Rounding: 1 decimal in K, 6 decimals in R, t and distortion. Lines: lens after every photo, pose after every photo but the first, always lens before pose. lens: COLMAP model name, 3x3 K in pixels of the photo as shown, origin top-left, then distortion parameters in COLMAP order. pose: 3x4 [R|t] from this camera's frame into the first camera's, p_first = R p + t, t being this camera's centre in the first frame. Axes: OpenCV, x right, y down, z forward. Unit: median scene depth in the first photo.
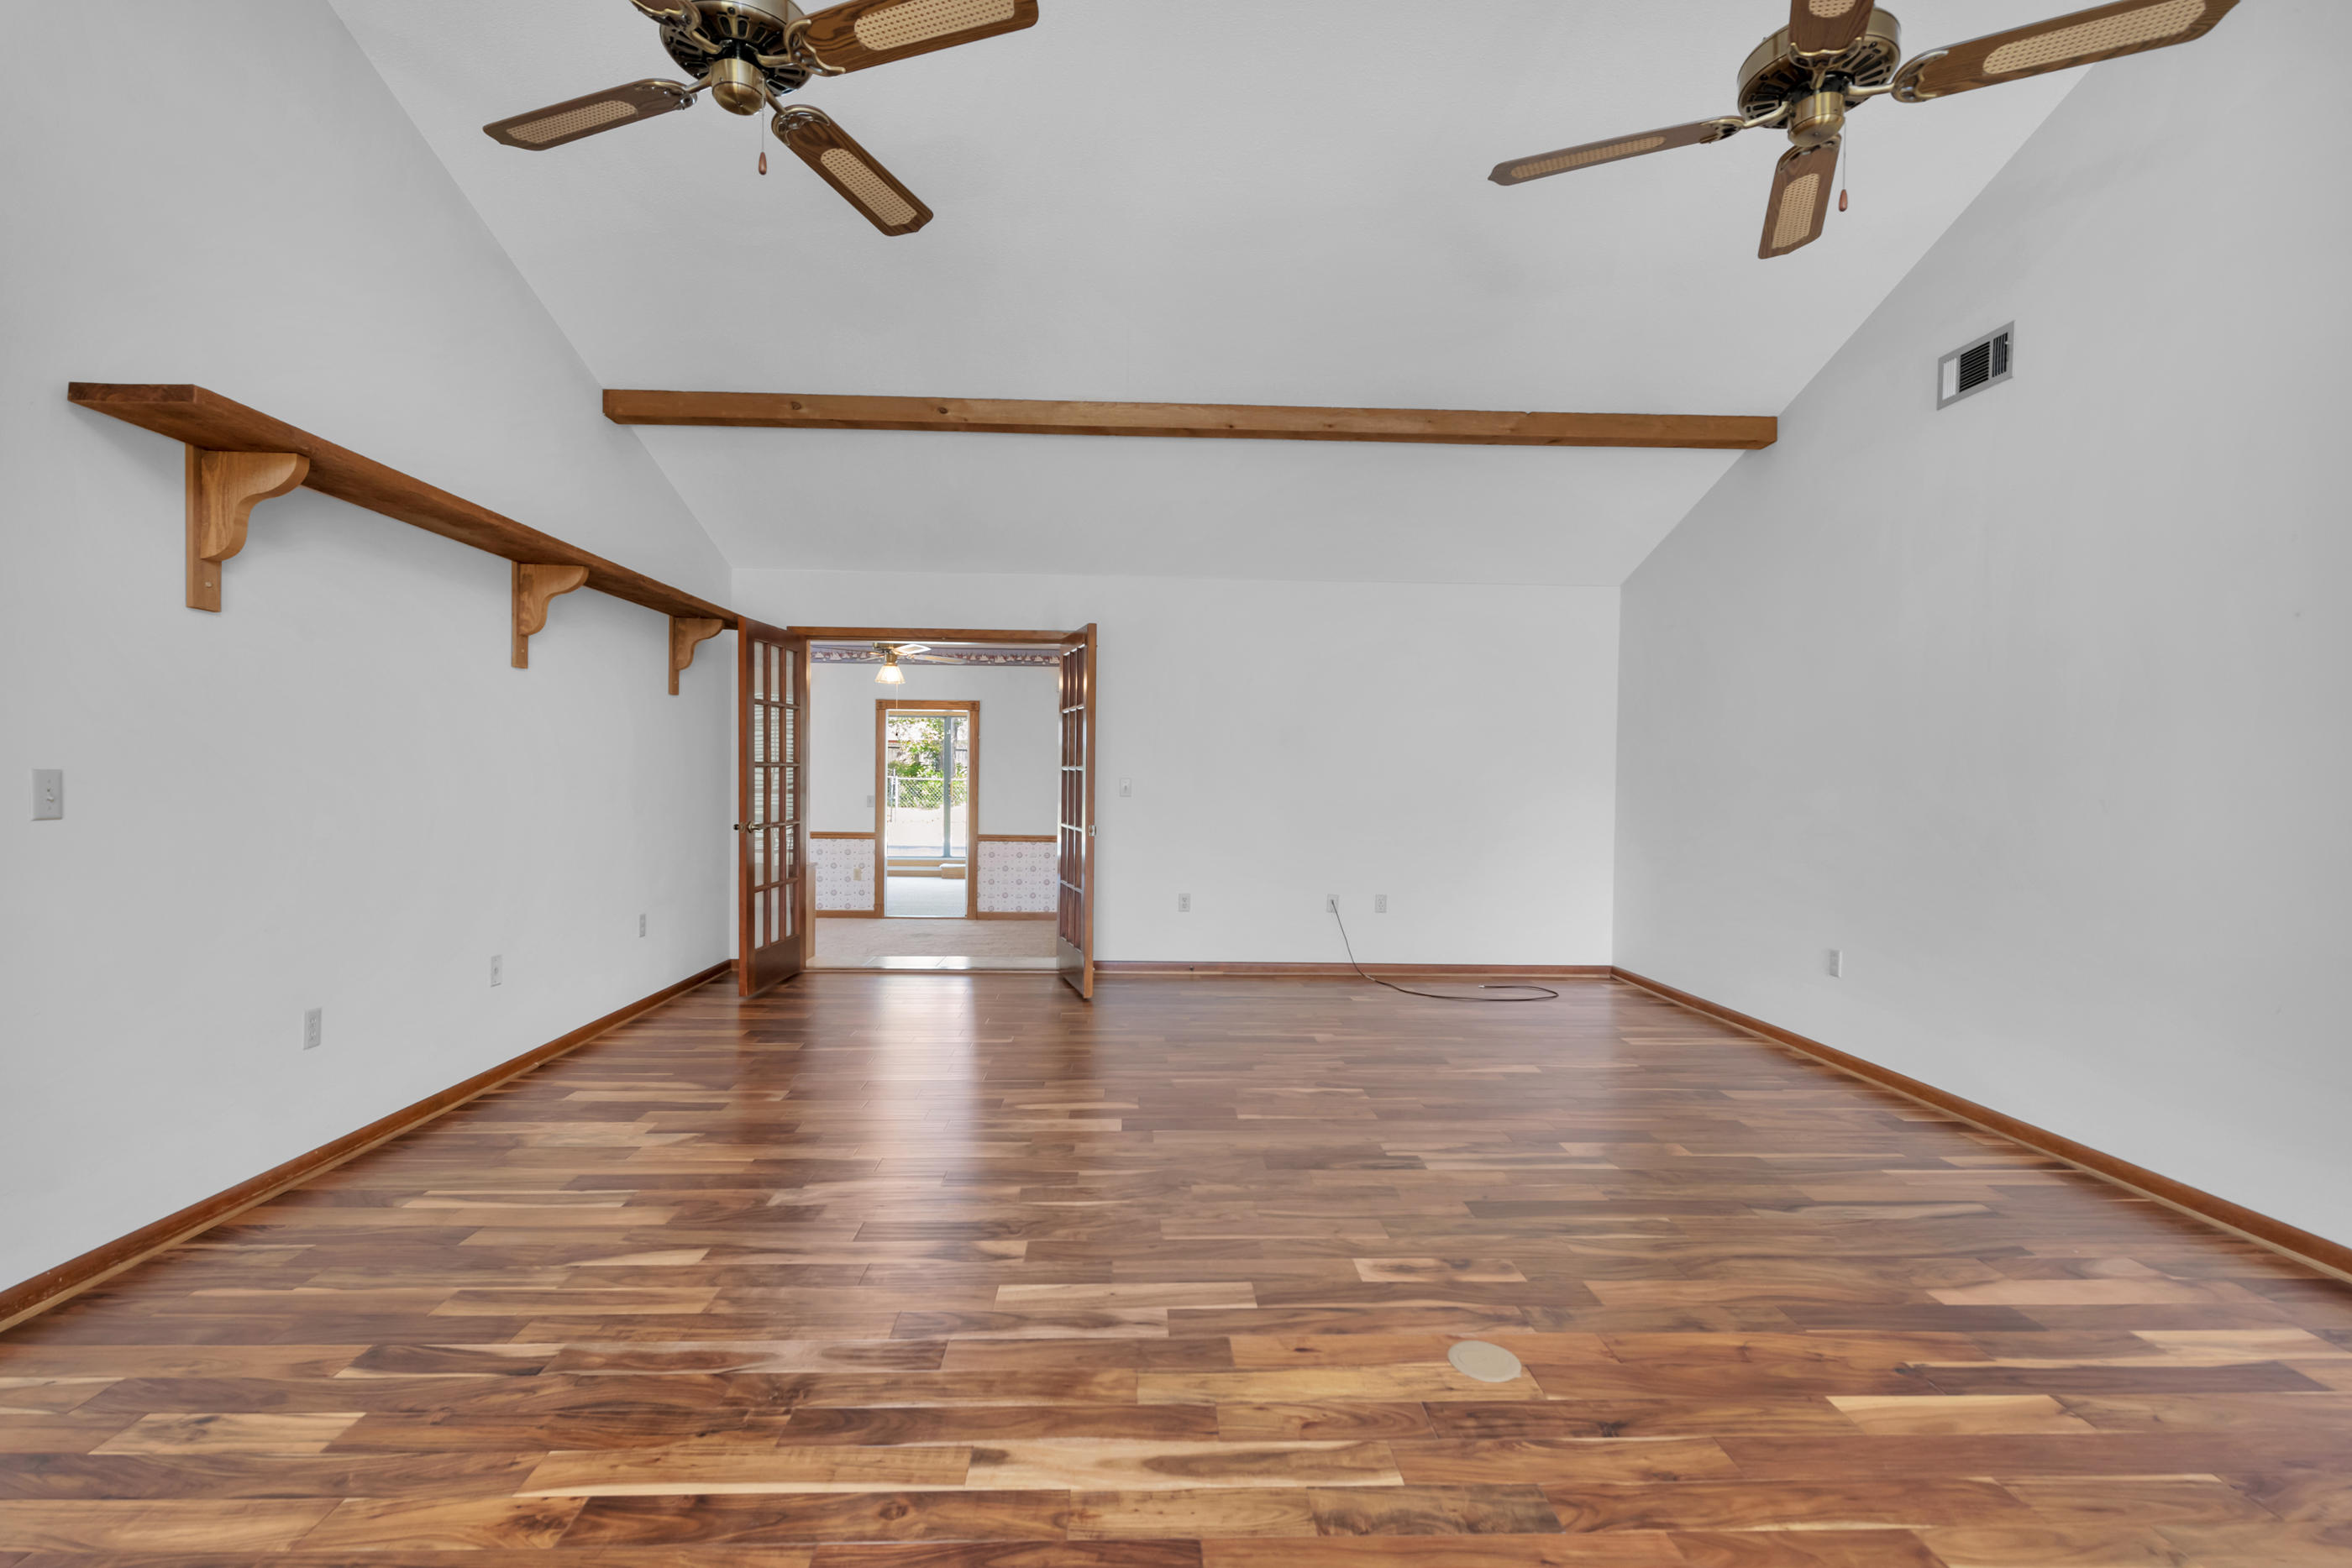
lens RADIAL K [[1094.9, 0, 1179.4], [0, 1094.9, 797.2], [0, 0, 1]] dist [-0.001554, -0.000511]
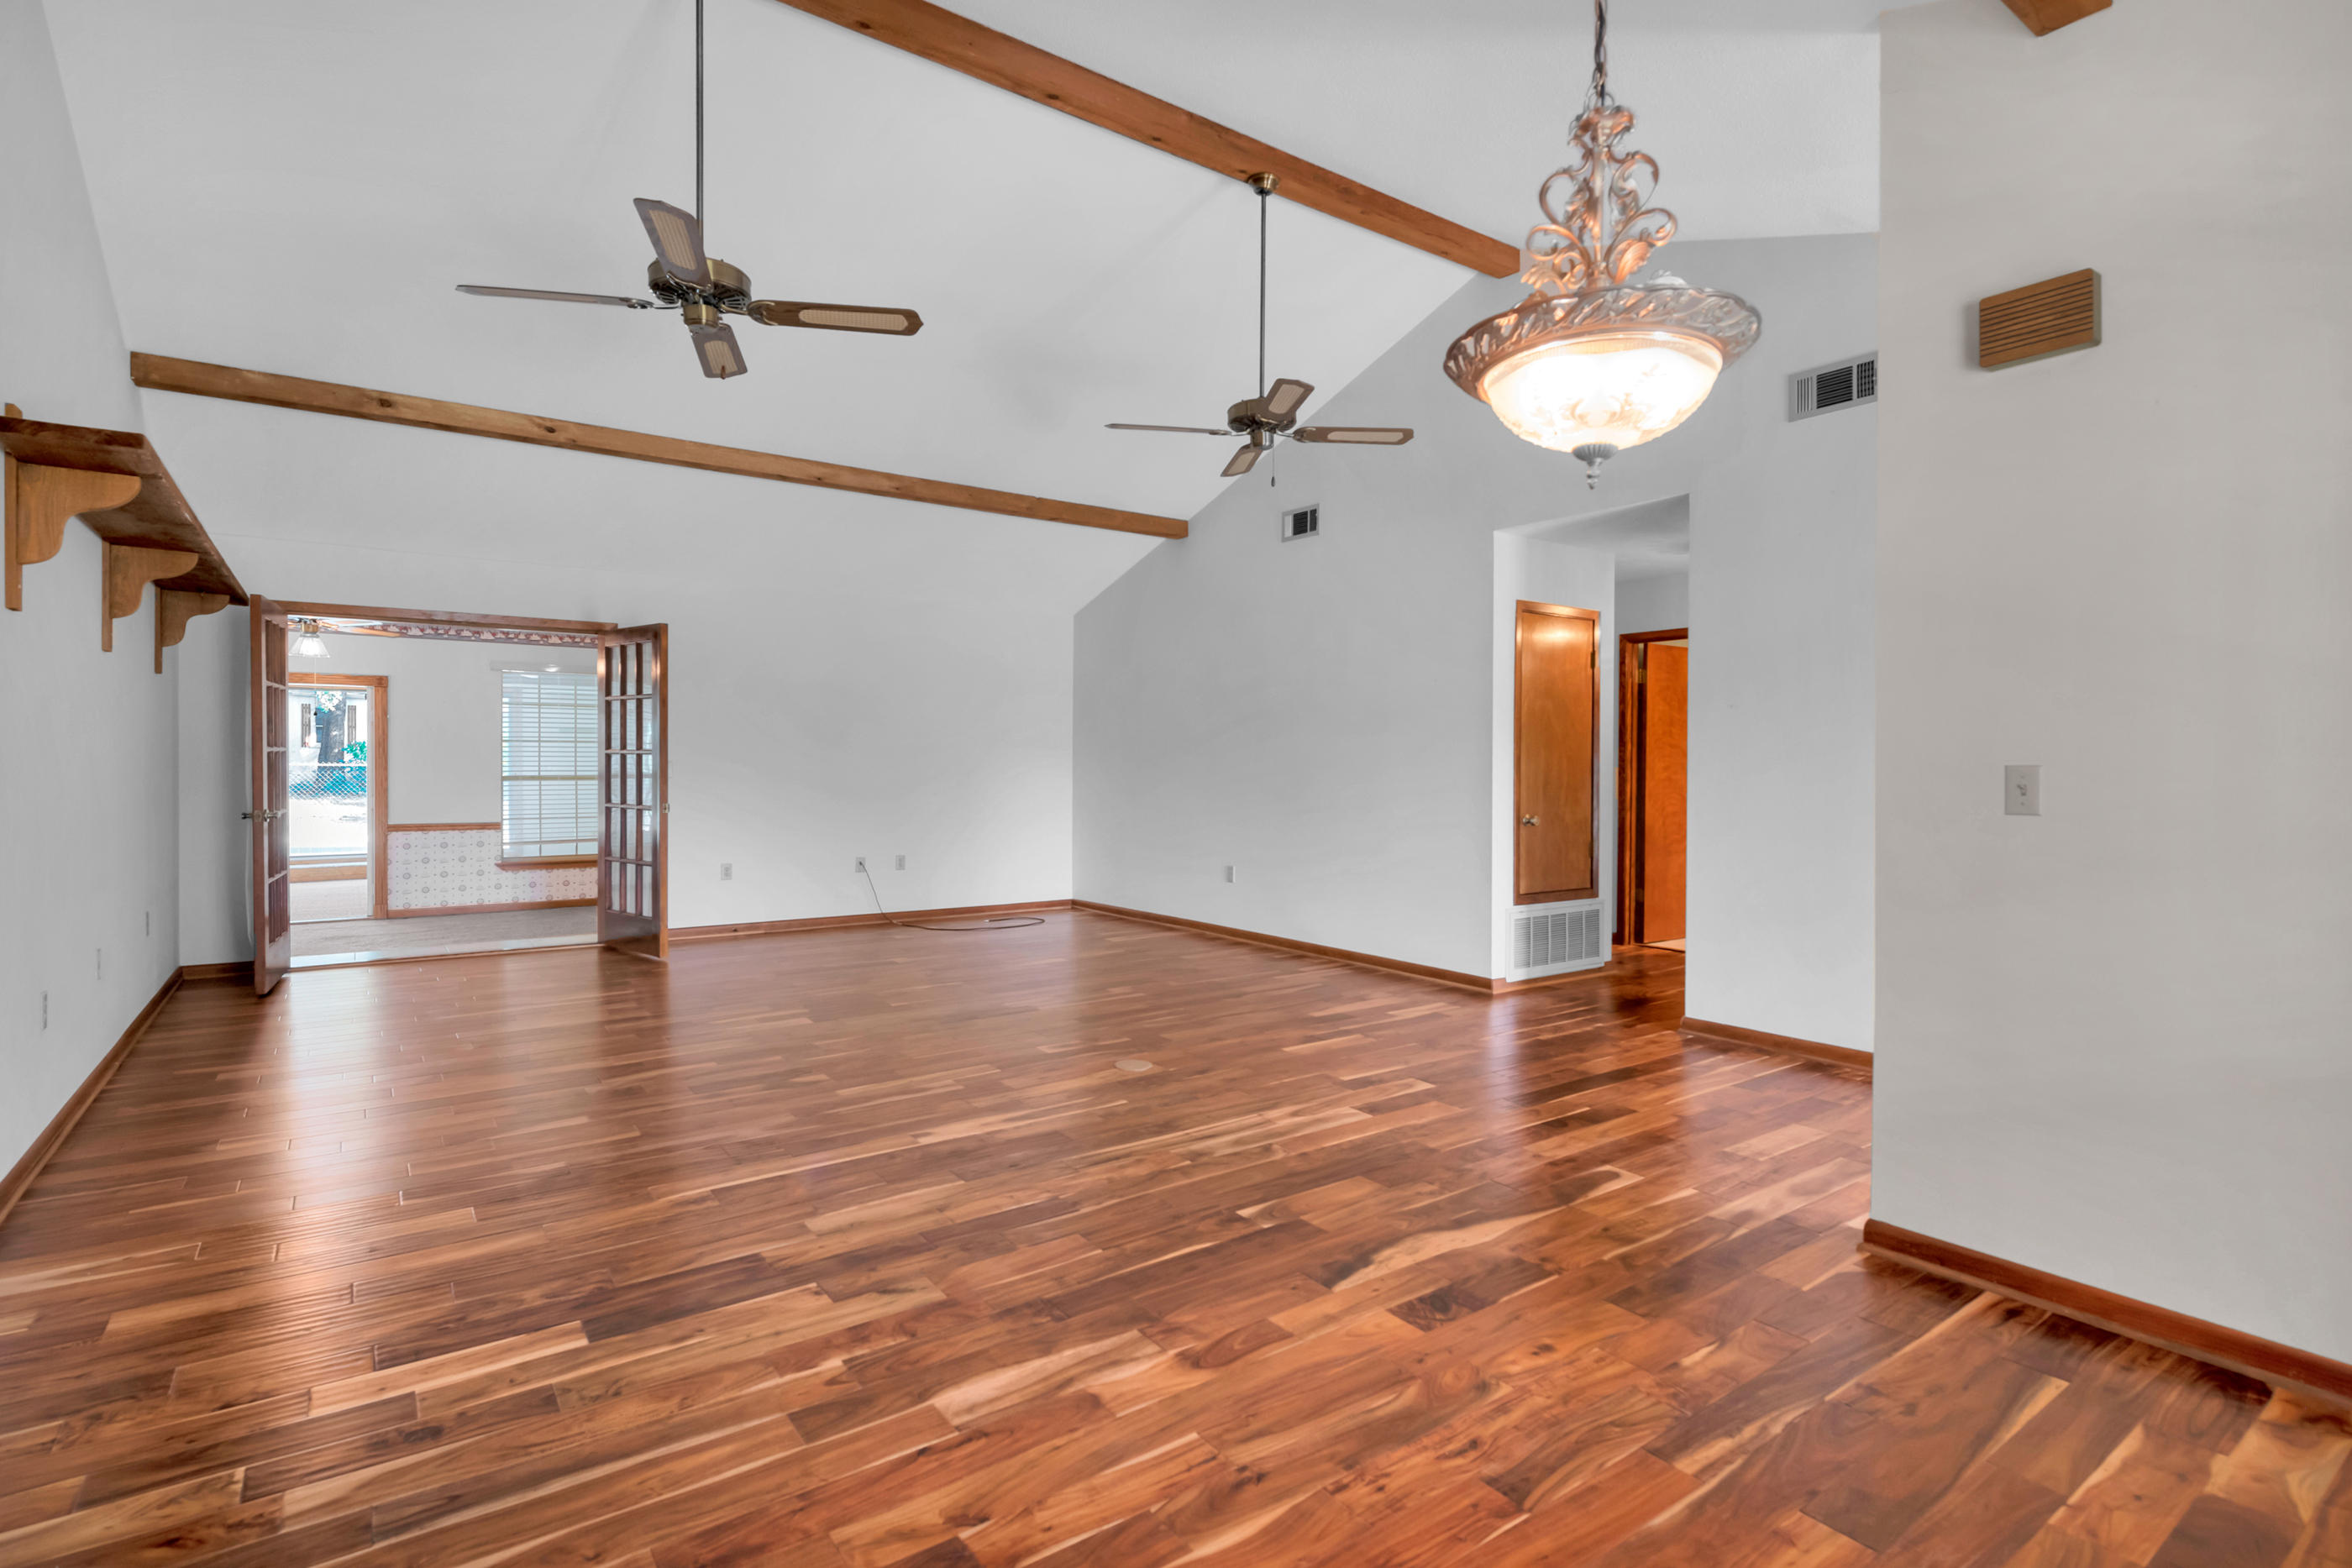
lens RADIAL K [[1133.7, 0, 1180.7], [0, 1133.7, 767.7], [0, 0, 1]] dist [-0.000928, -0.000170]
pose [[0.841747, -0.009556, 0.539787, -0.312771], [0.014322, 0.999887, -0.004632, 0.002279], [-0.539682, 0.011630, 0.841789, -0.313853]]
